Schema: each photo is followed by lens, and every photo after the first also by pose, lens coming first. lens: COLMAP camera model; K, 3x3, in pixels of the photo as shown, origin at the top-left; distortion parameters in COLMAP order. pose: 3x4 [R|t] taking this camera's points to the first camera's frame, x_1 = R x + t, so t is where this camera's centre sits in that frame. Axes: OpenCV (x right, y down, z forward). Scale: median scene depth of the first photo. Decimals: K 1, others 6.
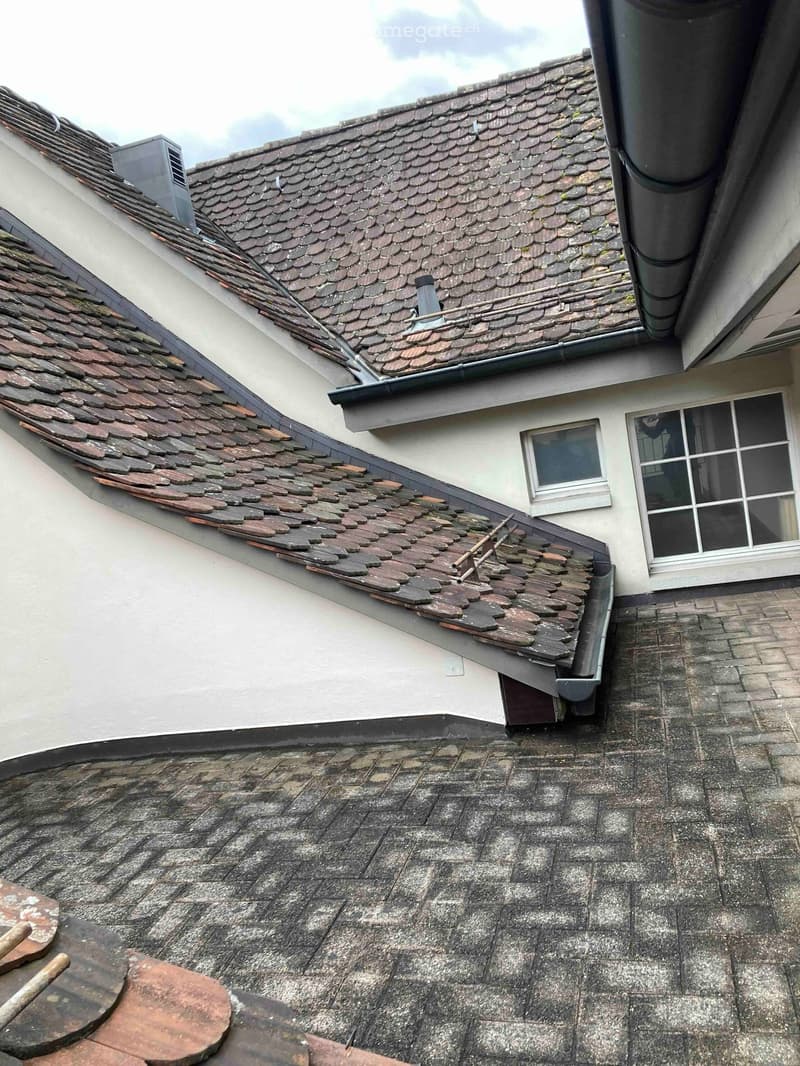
lens RADIAL K [[867.2, 0, 404.3], [0, 867.2, 530.1], [0, 0, 1]] dist [0.033285, -0.026802]
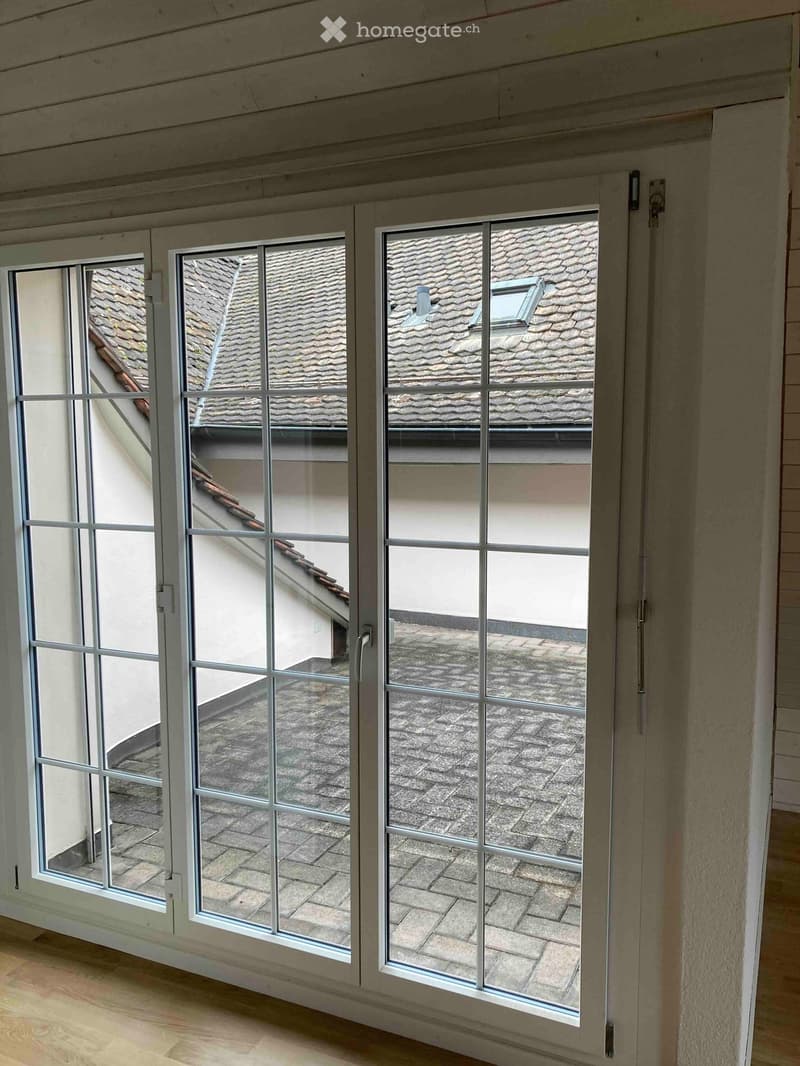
lens RADIAL K [[867.2, 0, 403.6], [0, 867.2, 535.9], [0, 0, 1]] dist [0.033285, -0.026802]
pose [[0.163455, 0.065859, 0.984350, -1.868693], [0.085529, 0.993067, -0.080645, 0.175766], [-0.982836, 0.097372, 0.156688, 0.744498]]
